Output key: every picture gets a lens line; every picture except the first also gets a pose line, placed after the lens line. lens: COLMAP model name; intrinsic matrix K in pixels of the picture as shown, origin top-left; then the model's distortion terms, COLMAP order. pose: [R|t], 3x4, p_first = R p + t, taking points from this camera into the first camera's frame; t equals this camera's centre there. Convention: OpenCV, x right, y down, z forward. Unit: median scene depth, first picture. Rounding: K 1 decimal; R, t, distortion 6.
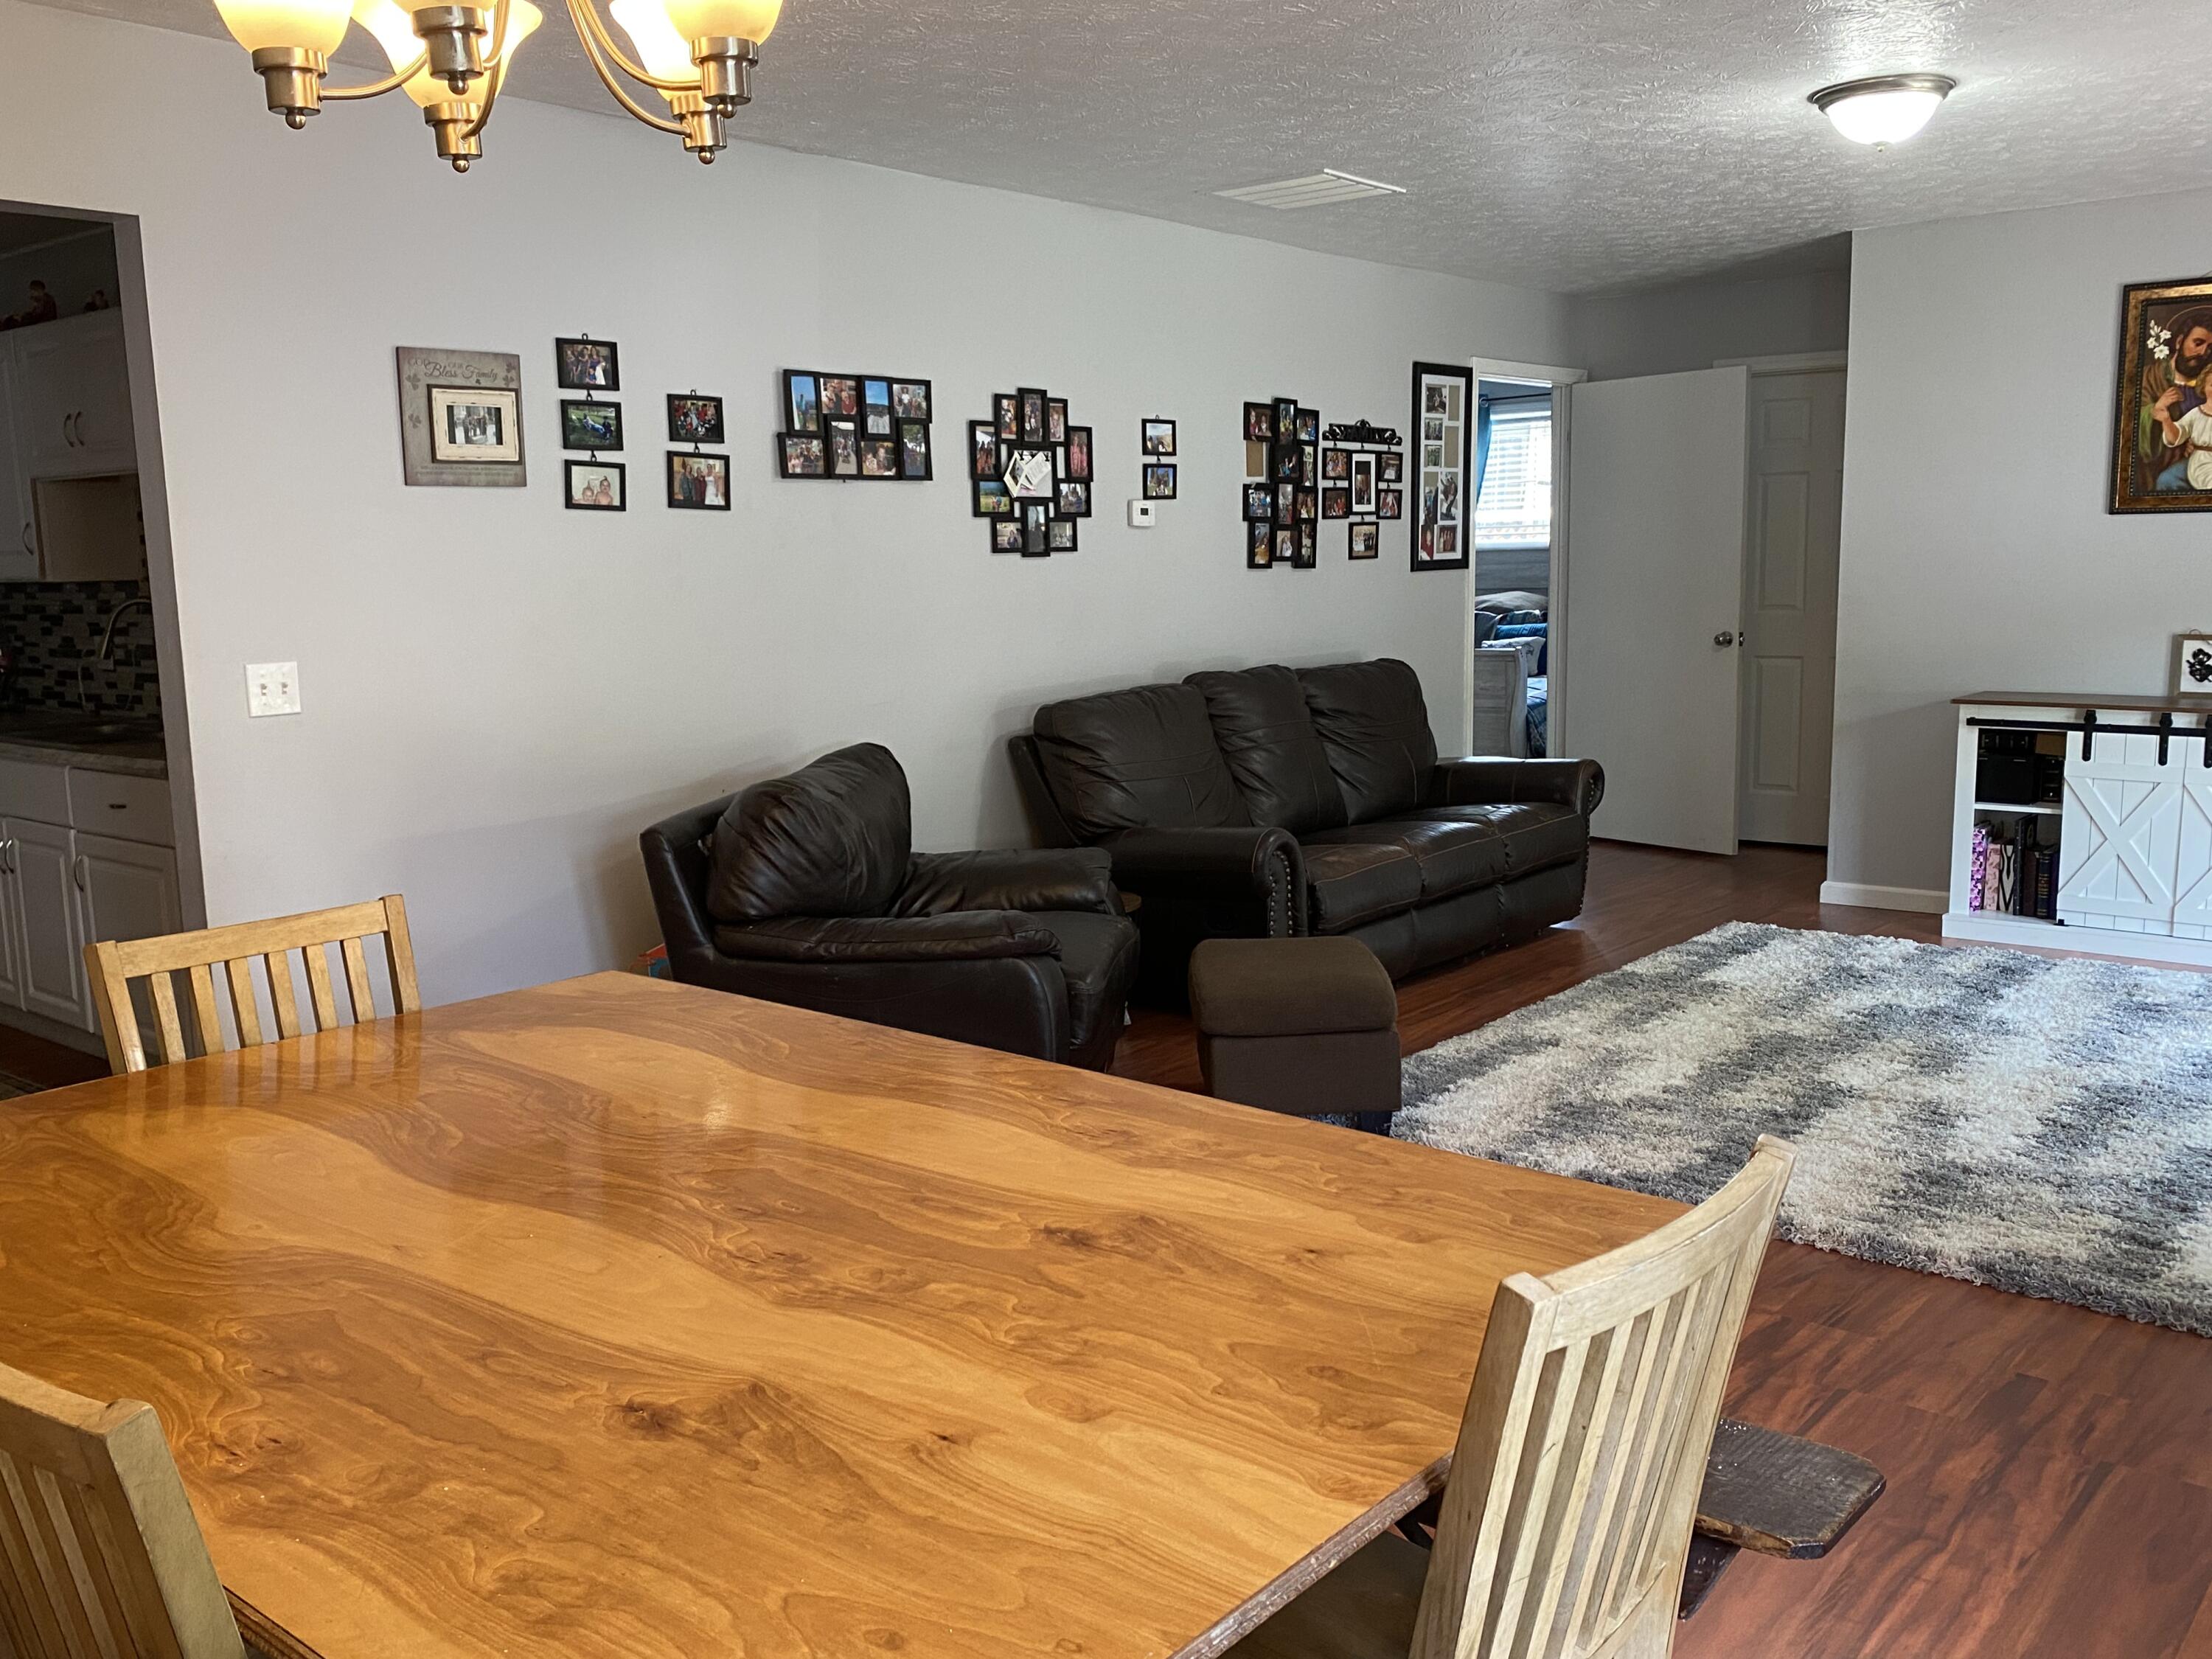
lens RADIAL K [[1882.8, 0, 1106.0], [0, 1882.8, 829.5], [0, 0, 1]] dist [0.209955, -0.535058]
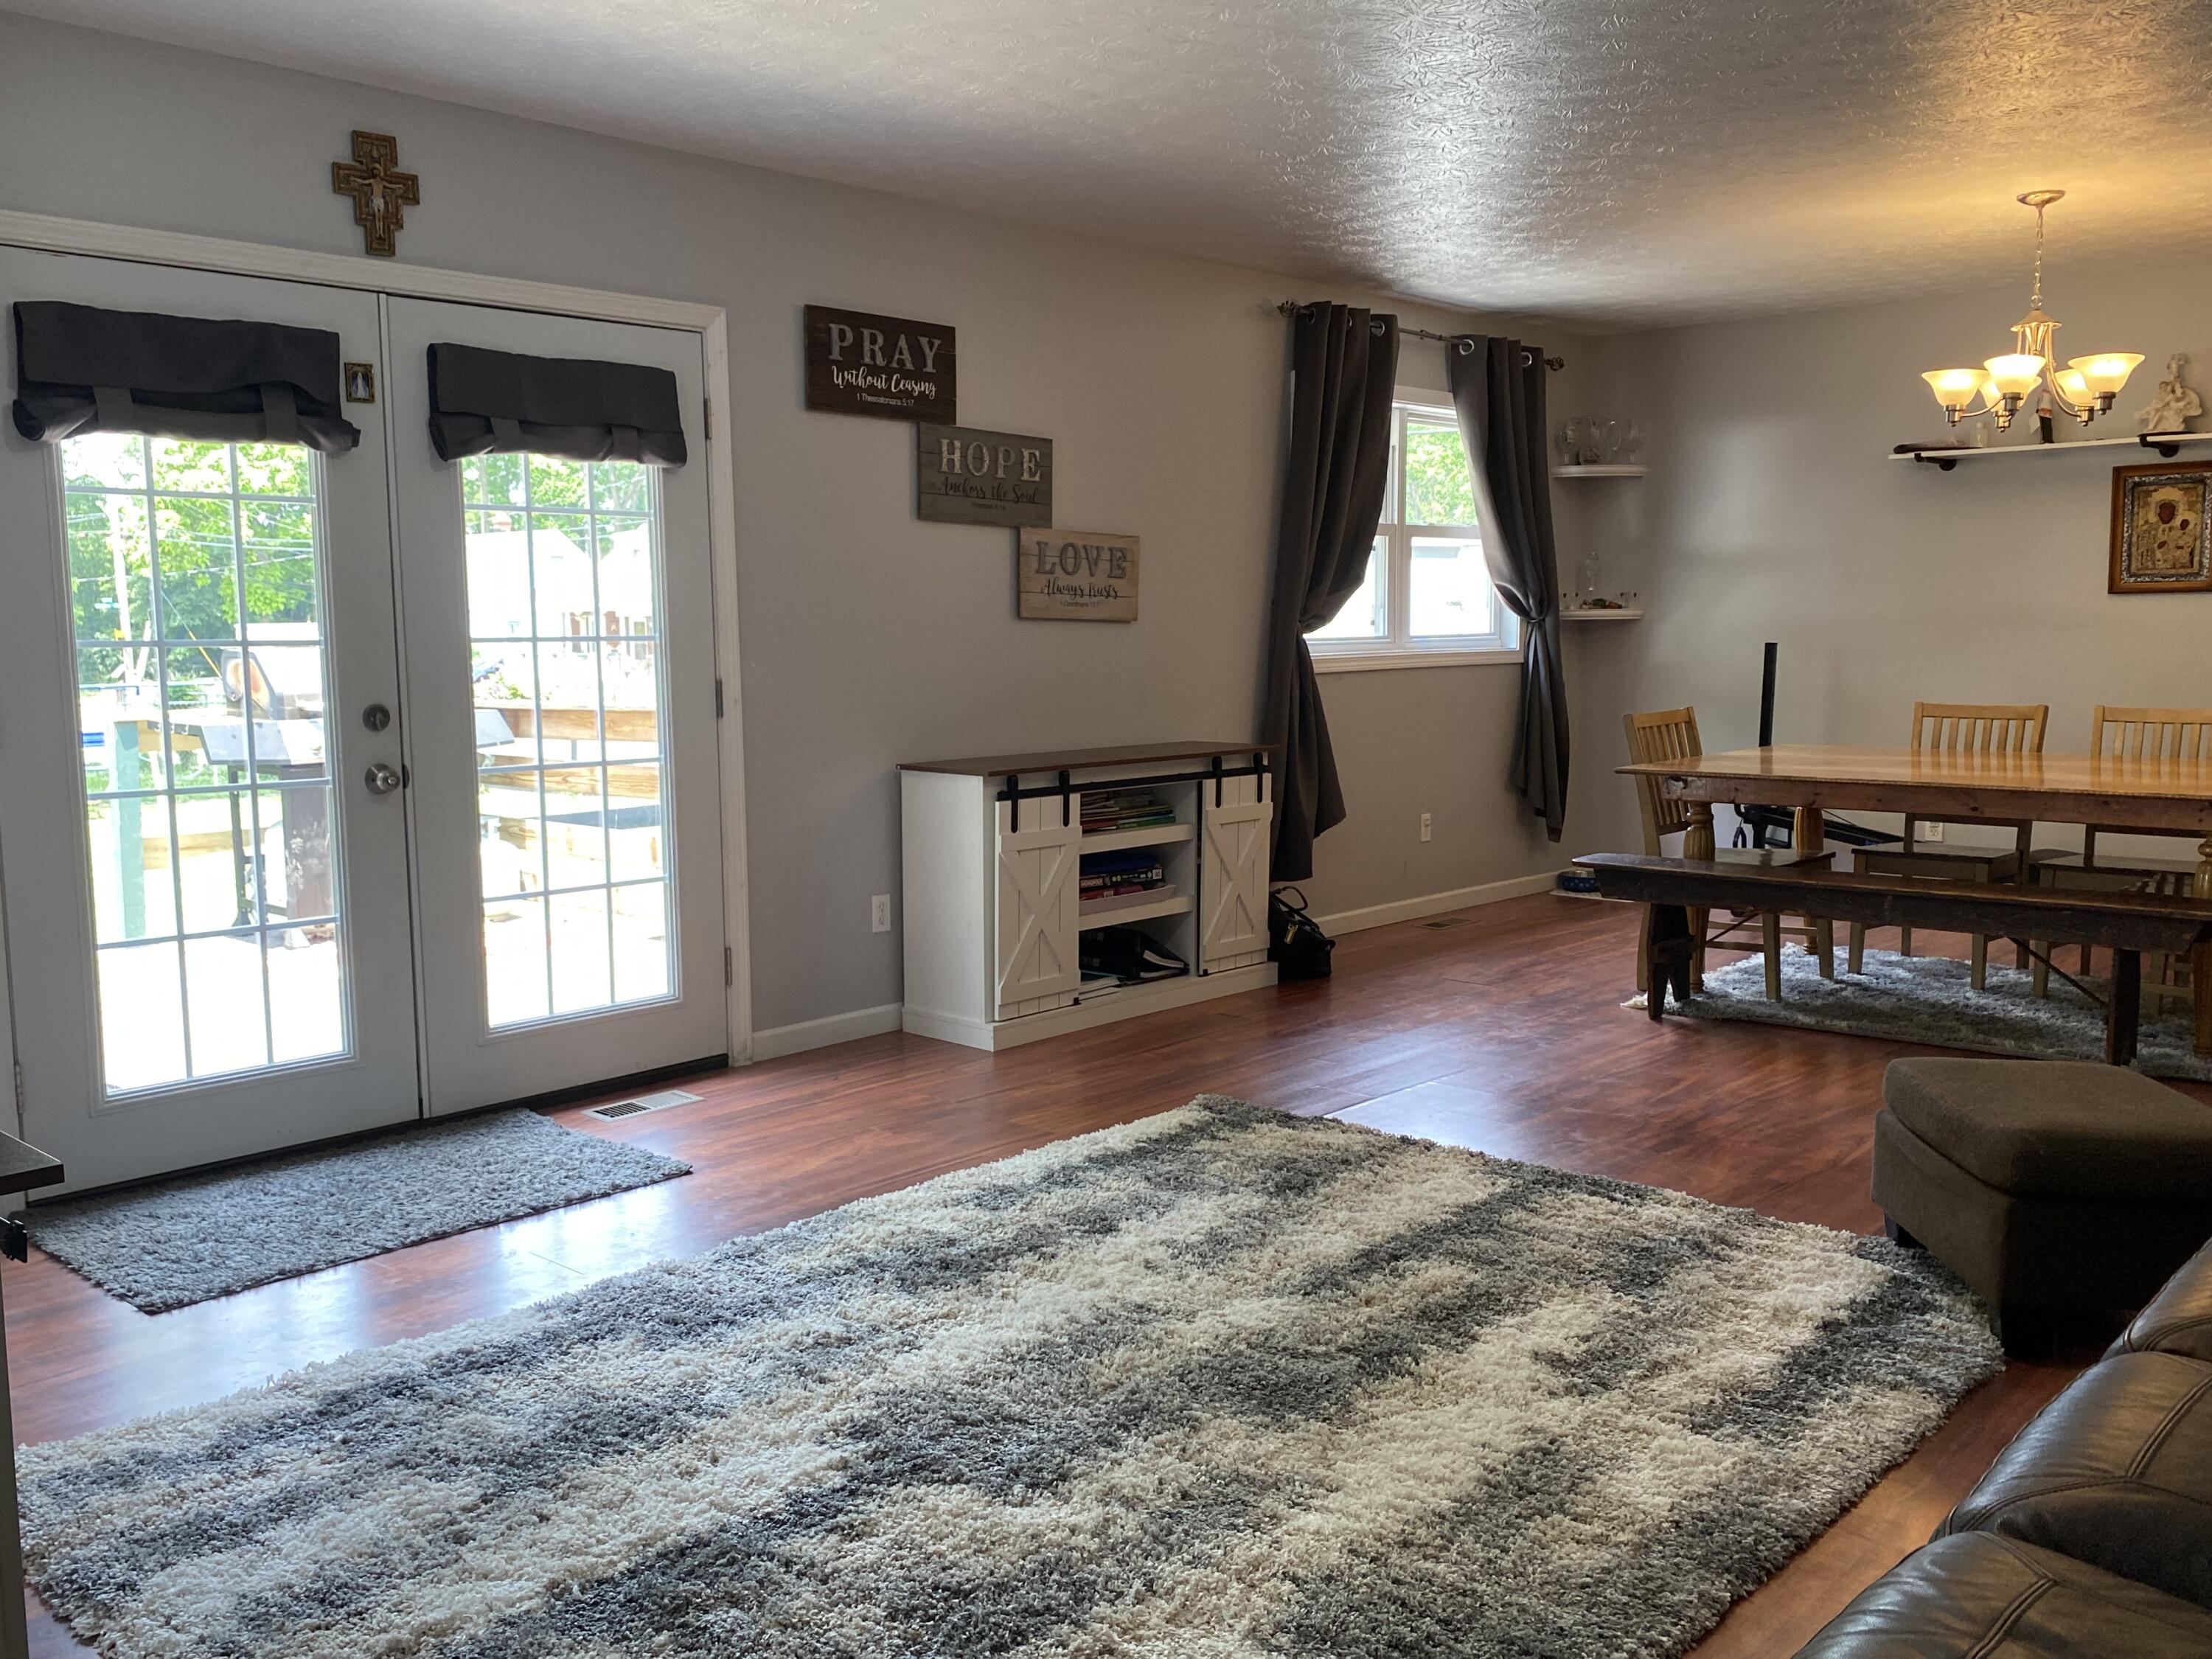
lens RADIAL K [[1875.7, 0, 1106.0], [0, 1875.7, 829.5], [0, 0, 1]] dist [0.000582, 0.017074]
pose [[-0.998607, 0.019494, 0.049028, 0.454533], [0.031720, 0.964370, 0.262650, -0.253603], [-0.042161, 0.263840, -0.963645, 1.816545]]
